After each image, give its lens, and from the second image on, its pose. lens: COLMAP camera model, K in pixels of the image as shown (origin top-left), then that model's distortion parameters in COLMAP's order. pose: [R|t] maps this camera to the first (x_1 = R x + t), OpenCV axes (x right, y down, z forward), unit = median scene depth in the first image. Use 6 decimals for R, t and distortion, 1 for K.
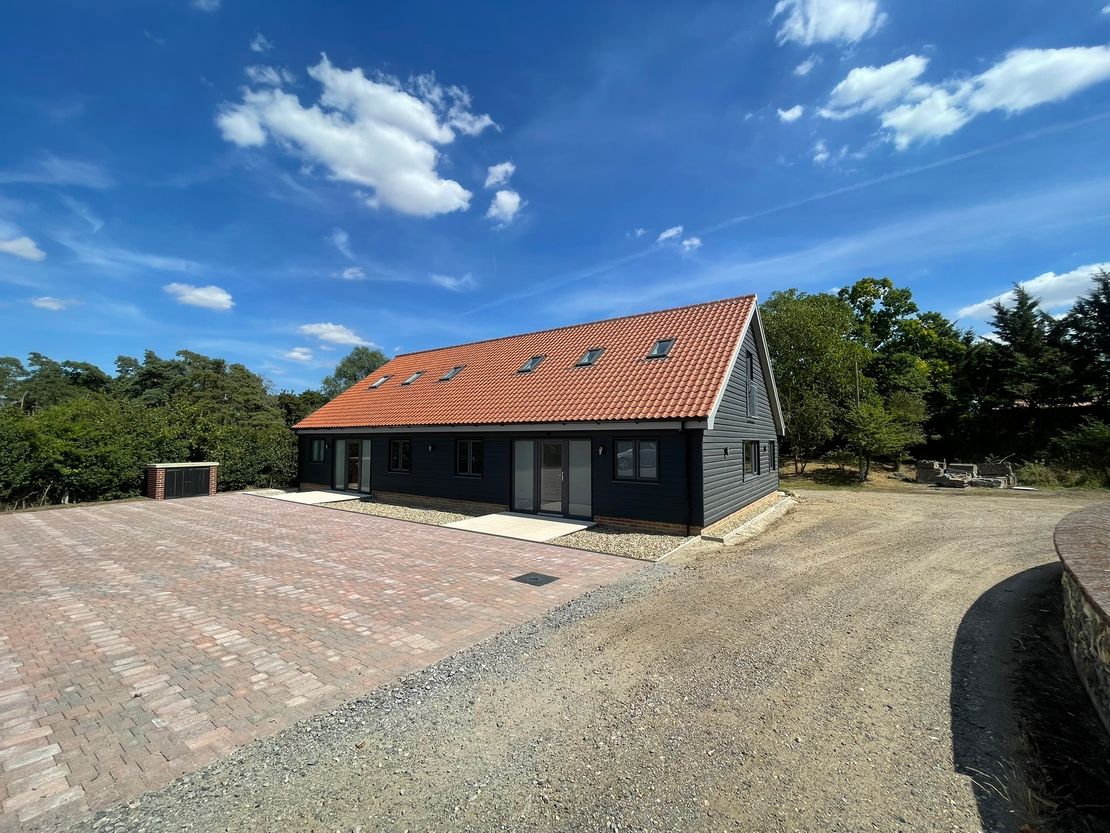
lens RADIAL K [[443.5, 0, 560.8], [0, 443.5, 416.5], [0, 0, 1]] dist [-0.025623, -0.000883]
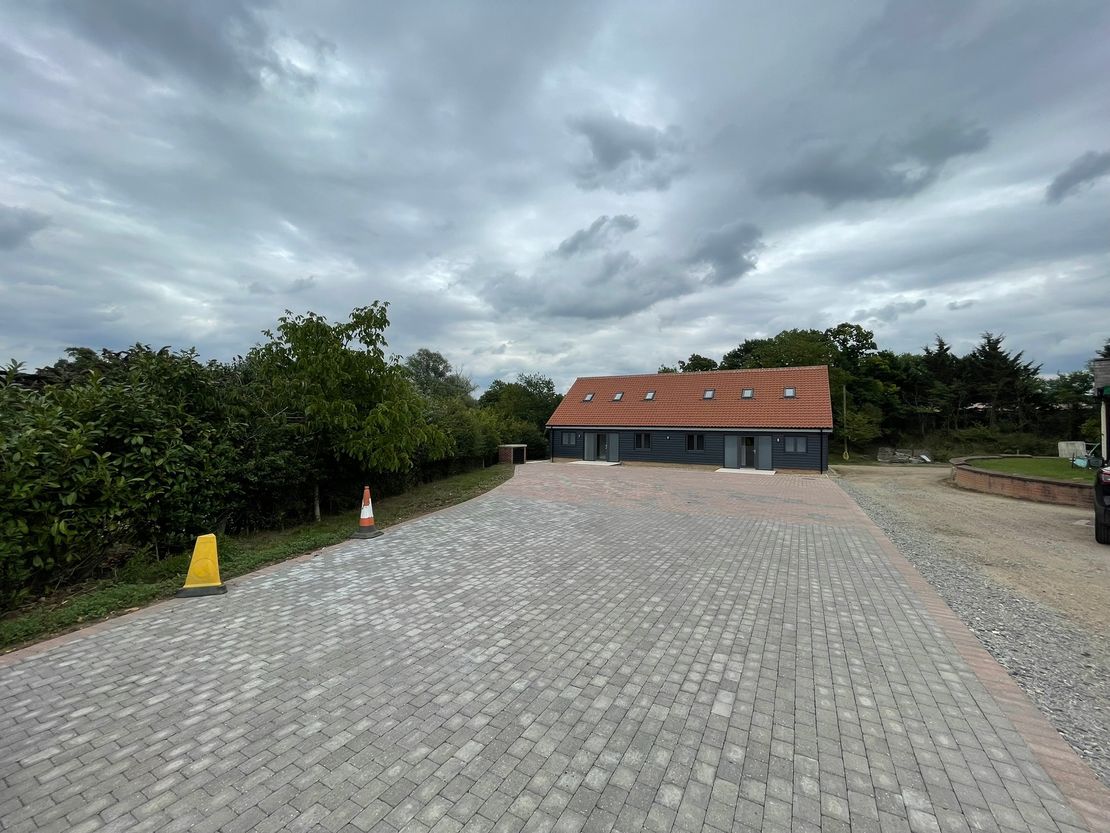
lens RADIAL K [[443.5, 0, 546.5], [0, 443.5, 424.3], [0, 0, 1]] dist [-0.025623, -0.000883]
pose [[0.994741, 0.009357, 0.101990, -0.544491], [-0.014999, 0.998390, 0.054696, -0.046176], [-0.101314, -0.055938, 0.993281, -0.467272]]
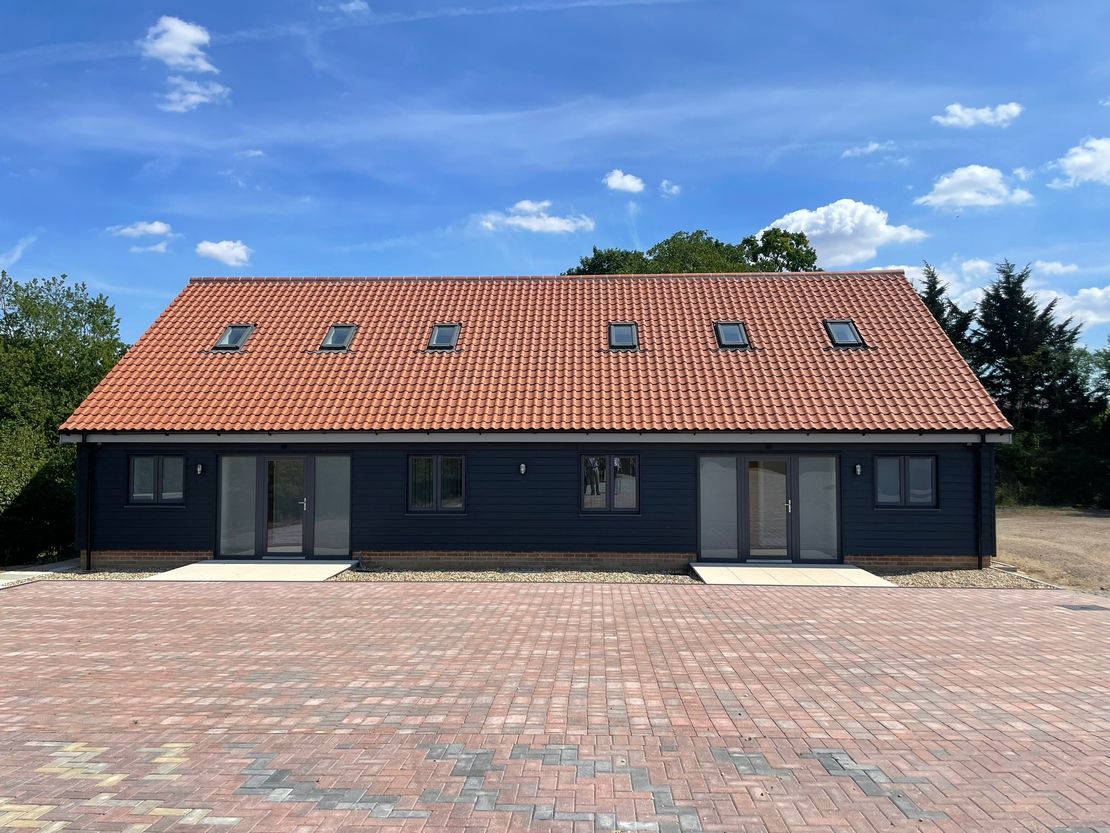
lens RADIAL K [[807.4, 0, 557.2], [0, 807.4, 417.7], [0, 0, 1]] dist [0.041077, -0.011481]
pose [[0.830160, 0.017710, 0.557244, -0.452123], [-0.033692, 0.999262, 0.018434, -0.008242], [-0.556507, -0.034077, 0.830144, 0.054733]]
